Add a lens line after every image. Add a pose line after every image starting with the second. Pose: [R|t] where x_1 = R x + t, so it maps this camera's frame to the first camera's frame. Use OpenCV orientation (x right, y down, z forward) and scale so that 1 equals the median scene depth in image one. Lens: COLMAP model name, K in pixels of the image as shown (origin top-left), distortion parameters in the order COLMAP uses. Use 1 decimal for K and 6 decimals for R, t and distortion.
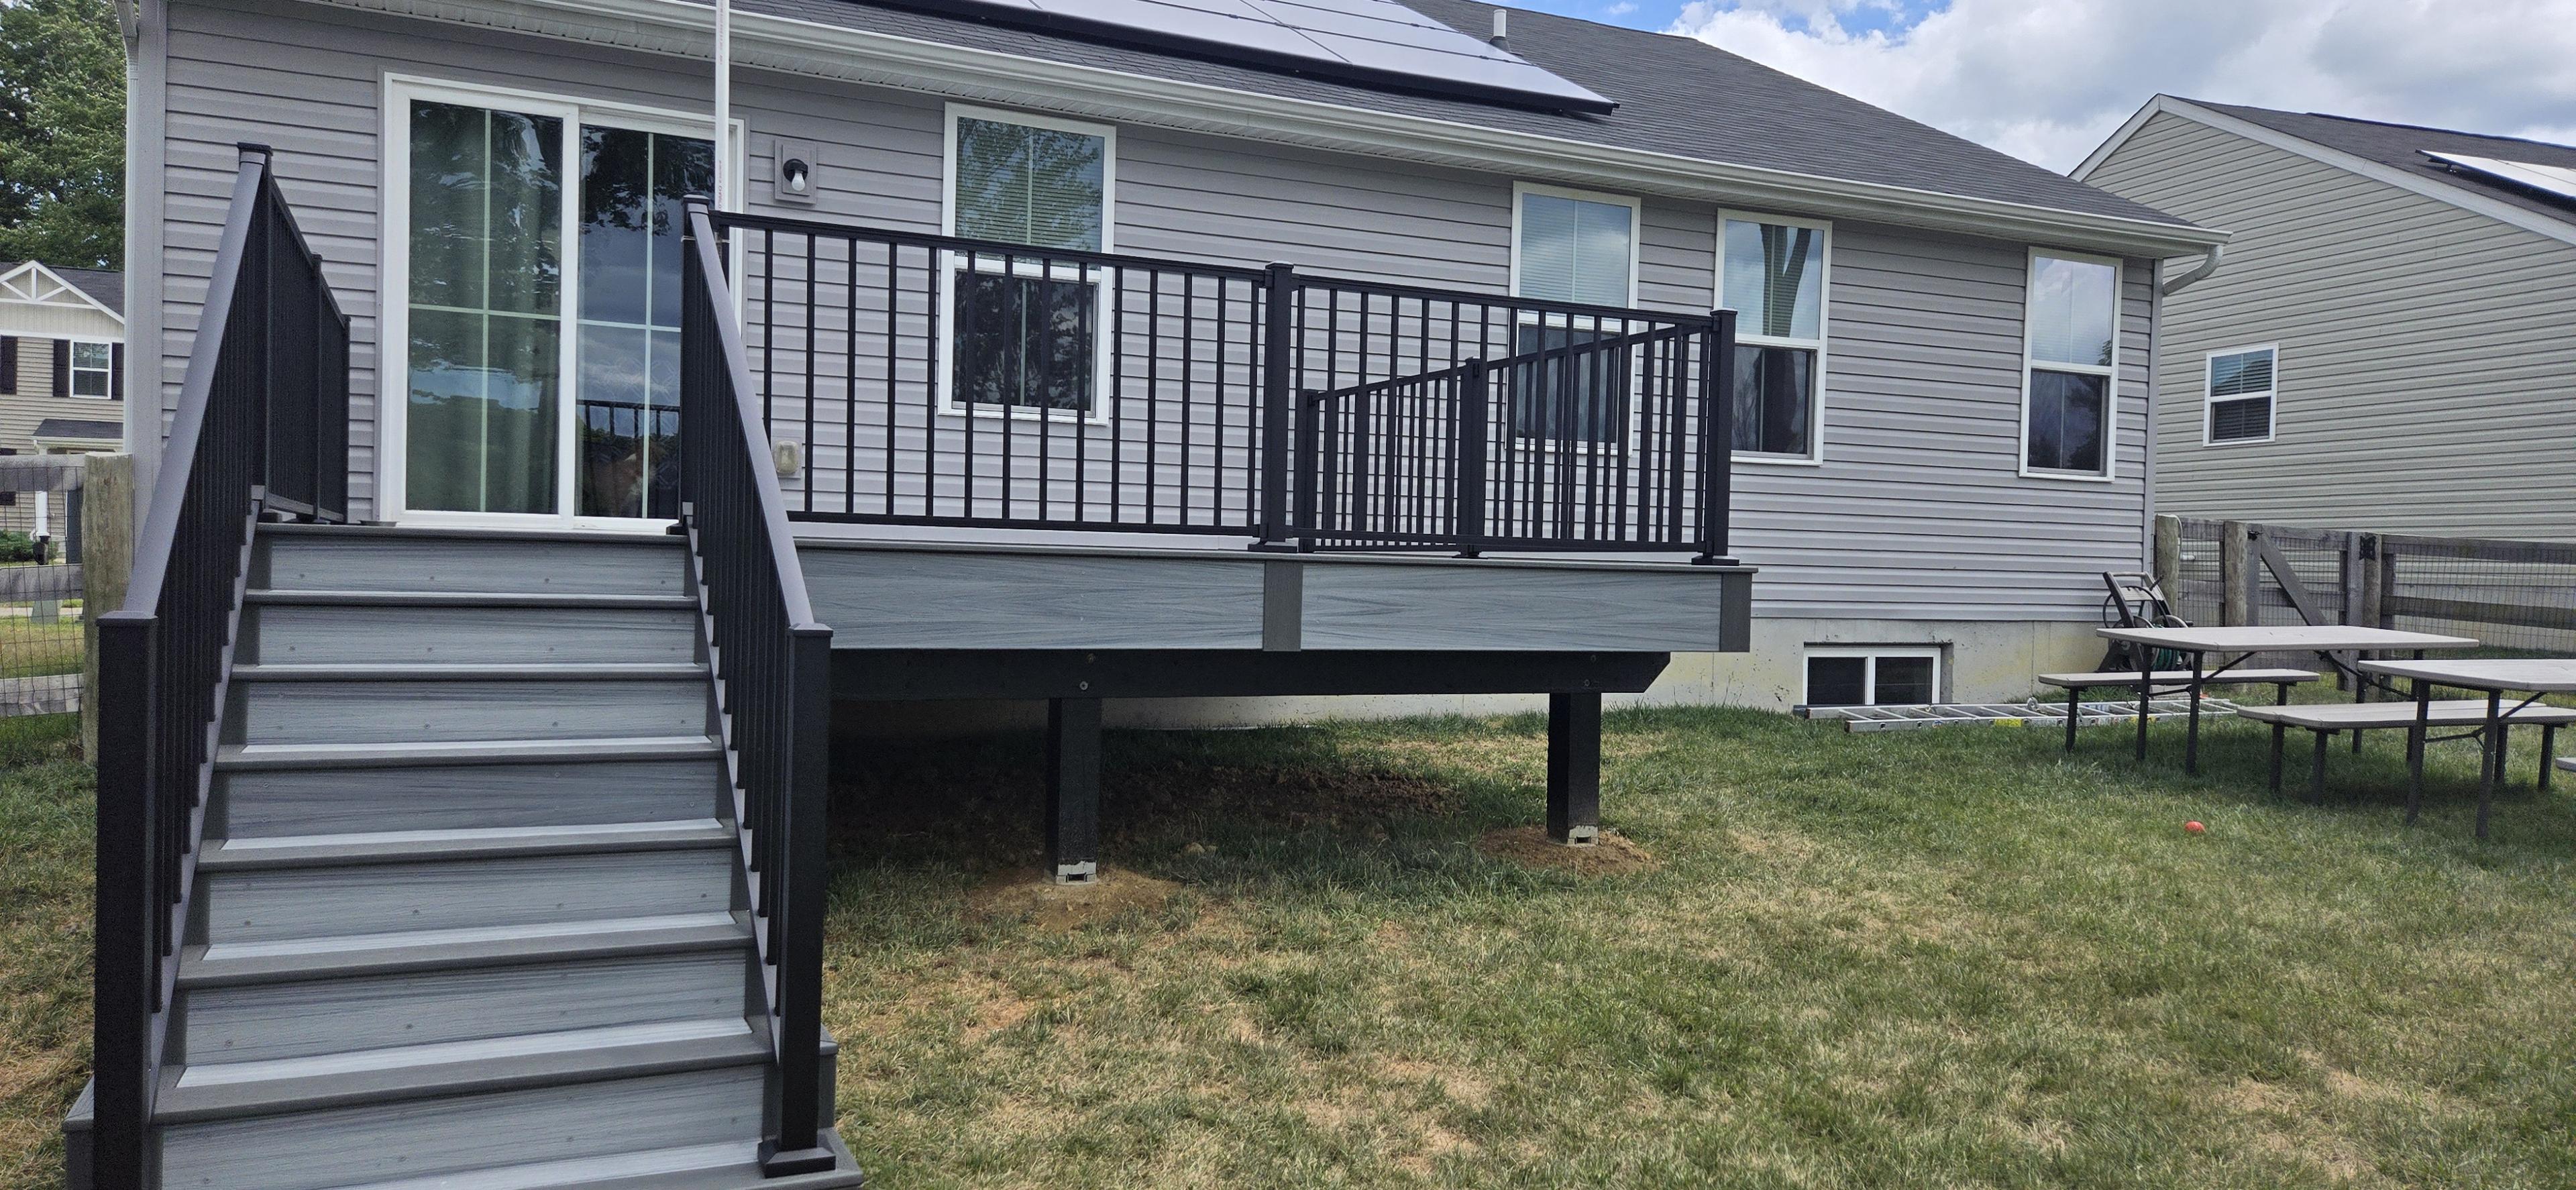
lens RADIAL K [[1716.5, 0, 1255.3], [0, 1716.5, 605.2], [0, 0, 1]] dist [0.070196, -0.055119]
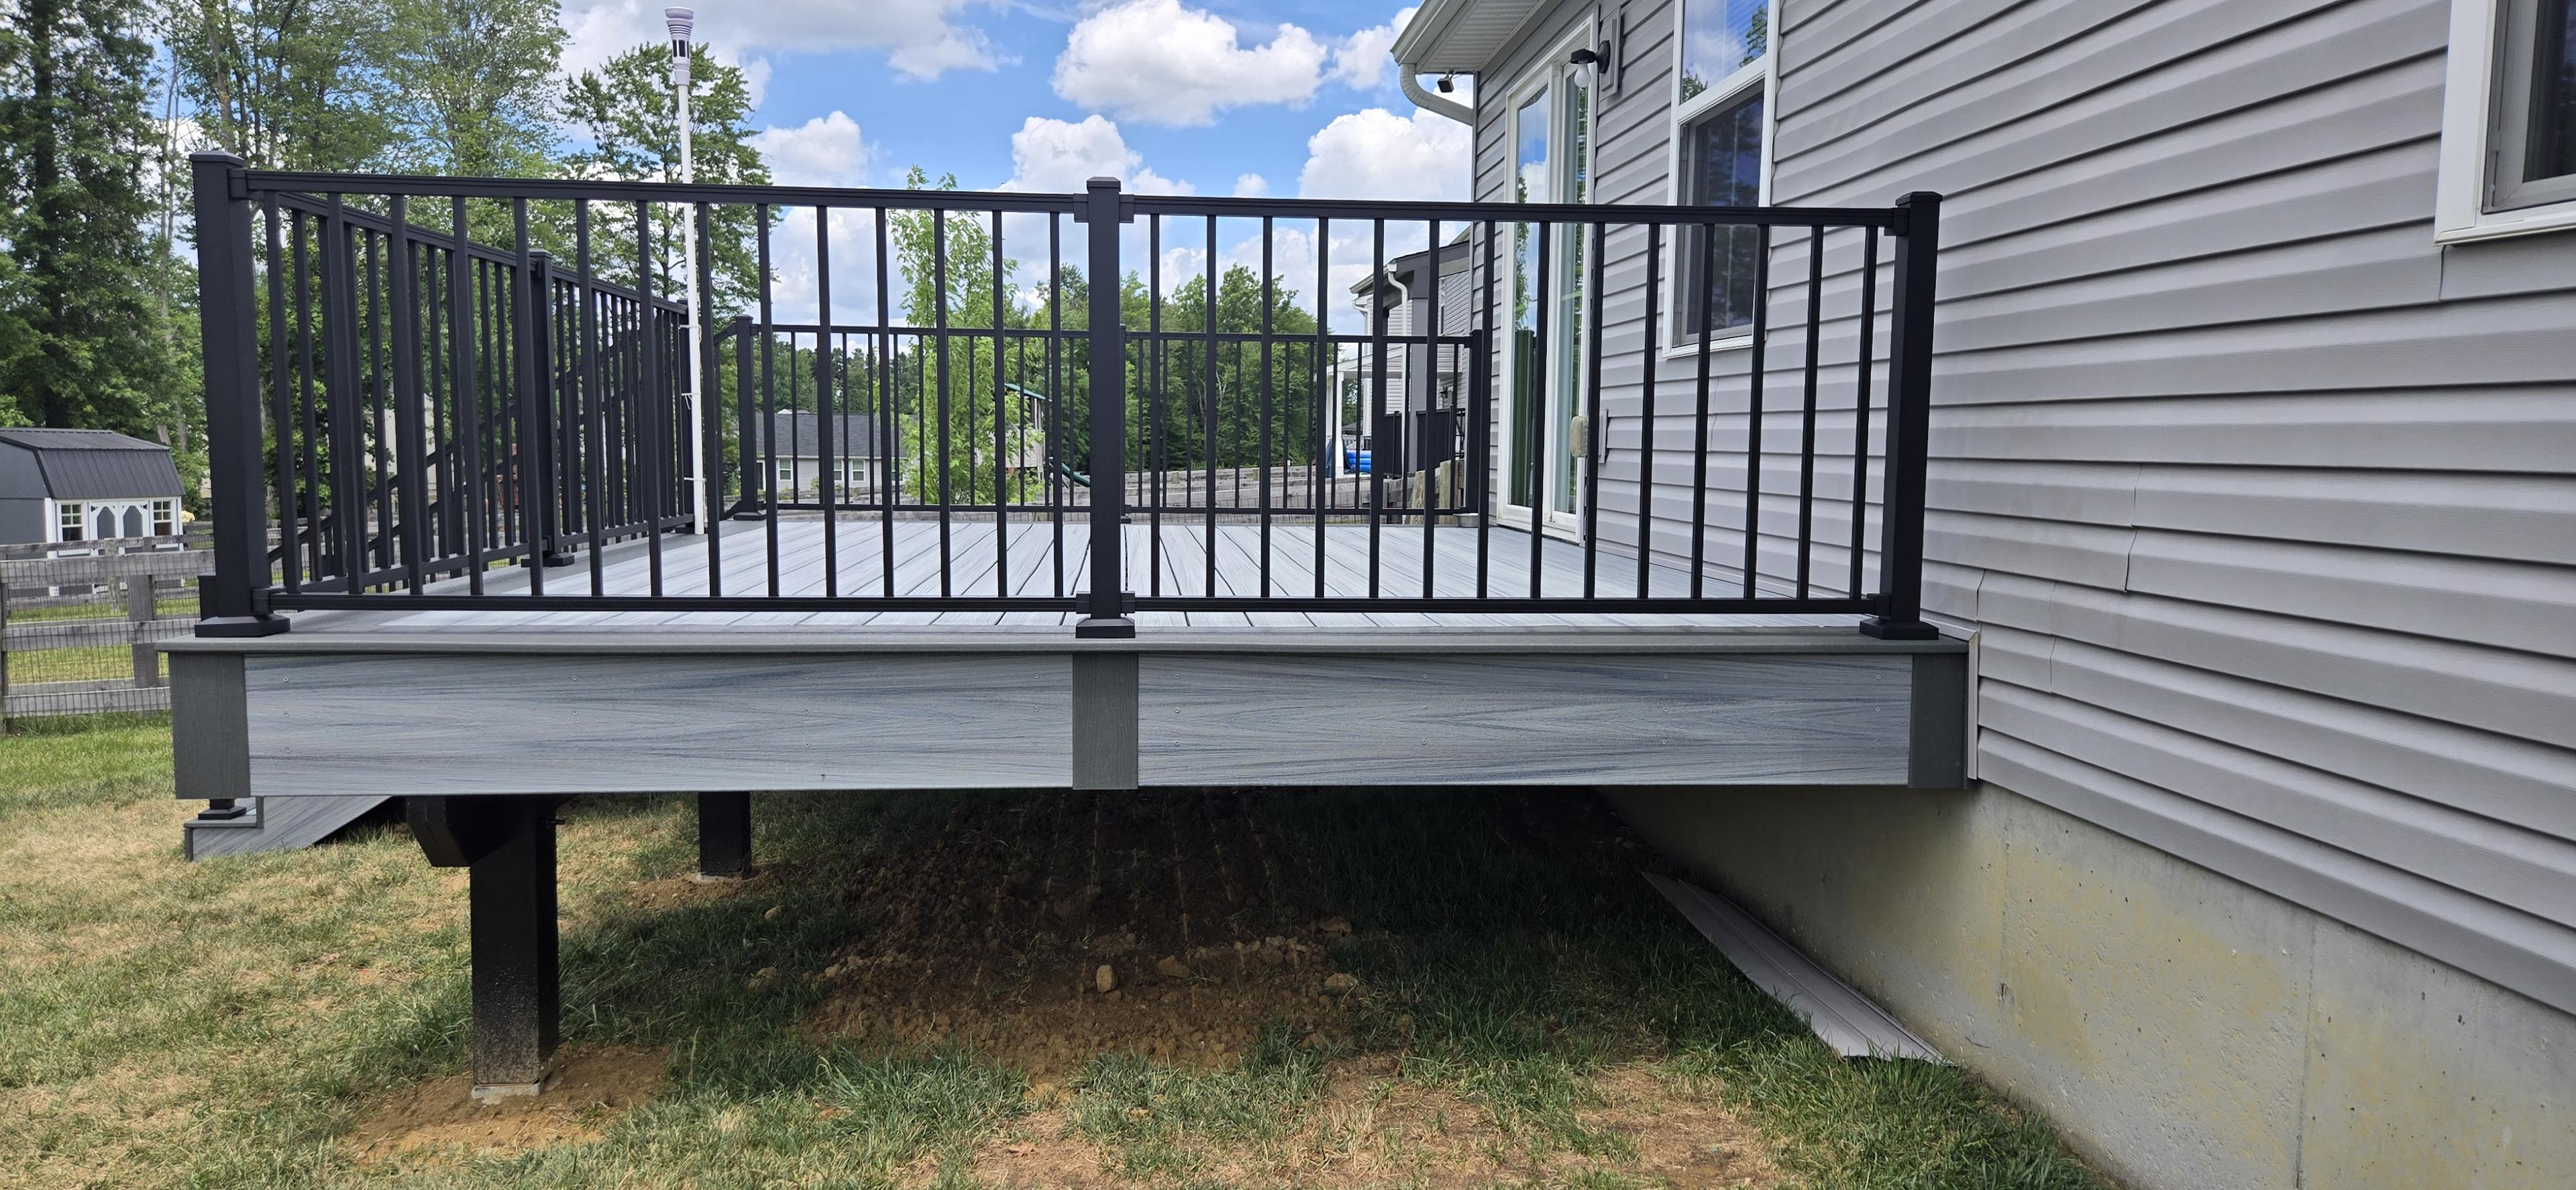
lens RADIAL K [[1716.5, 0, 1256.3], [0, 1716.5, 599.8], [0, 0, 1]] dist [0.070196, -0.055119]
pose [[-0.346951, 0.062271, -0.935814, 0.651314], [-0.039483, 0.995939, 0.080910, -0.088328], [0.937052, 0.065021, -0.343083, 1.444732]]
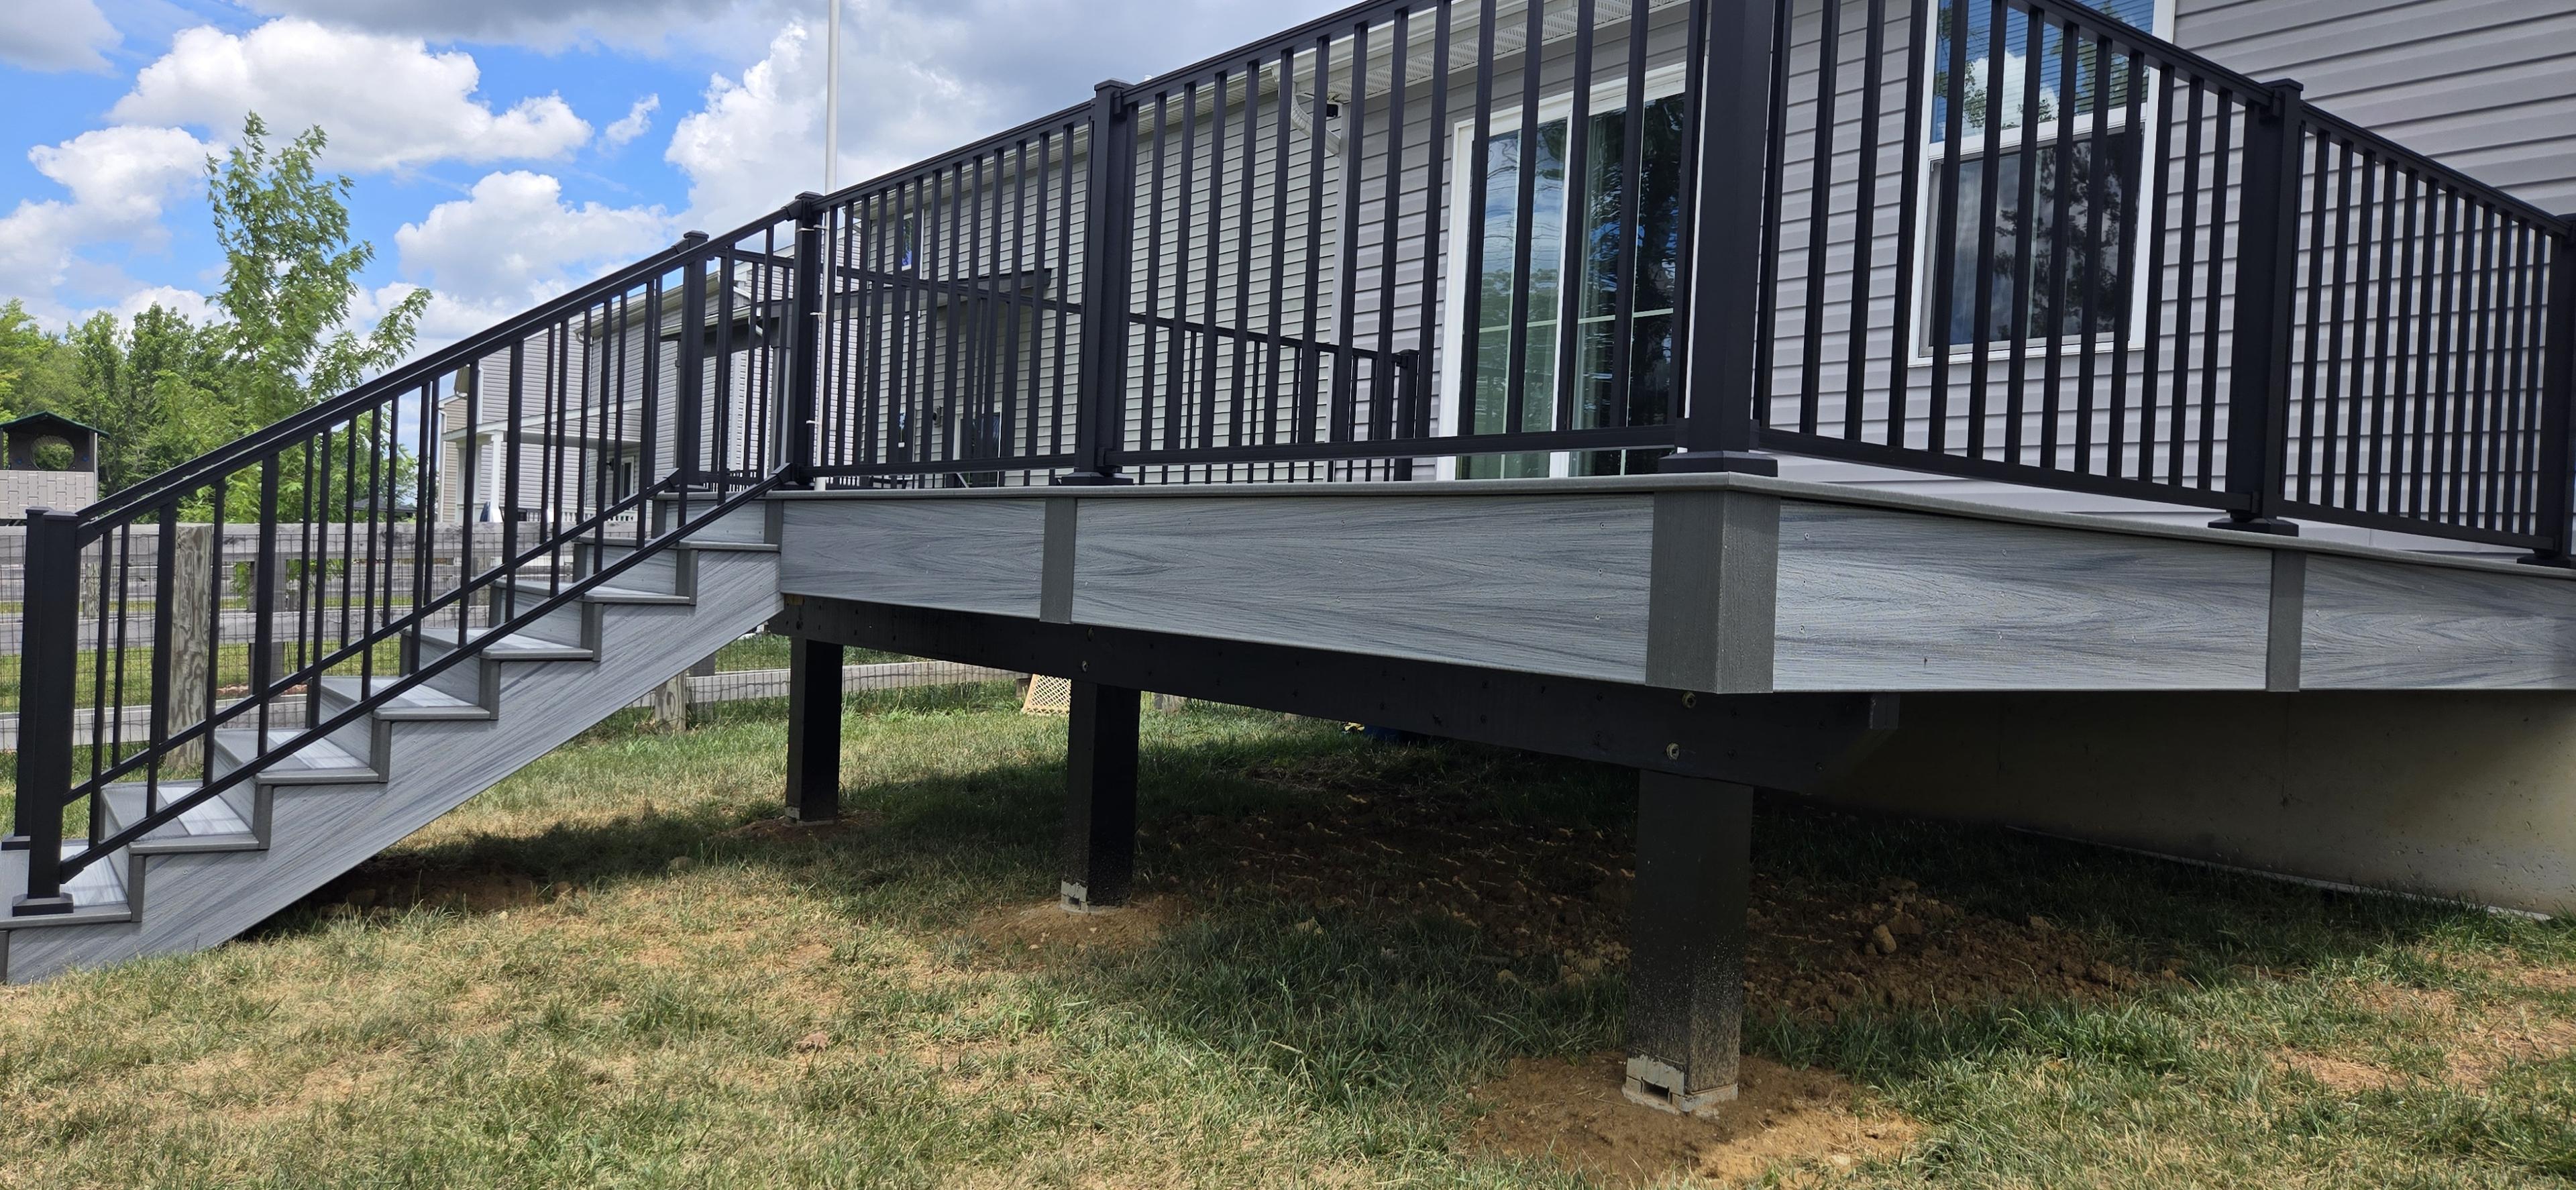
lens RADIAL K [[1716.5, 0, 1270.7], [0, 1716.5, 591.1], [0, 0, 1]] dist [0.070196, -0.055119]
pose [[0.217993, -0.003356, -0.975945, 0.622378], [-0.066196, 0.997640, -0.018217, 0.017526], [0.973703, 0.068575, 0.217256, 0.787665]]
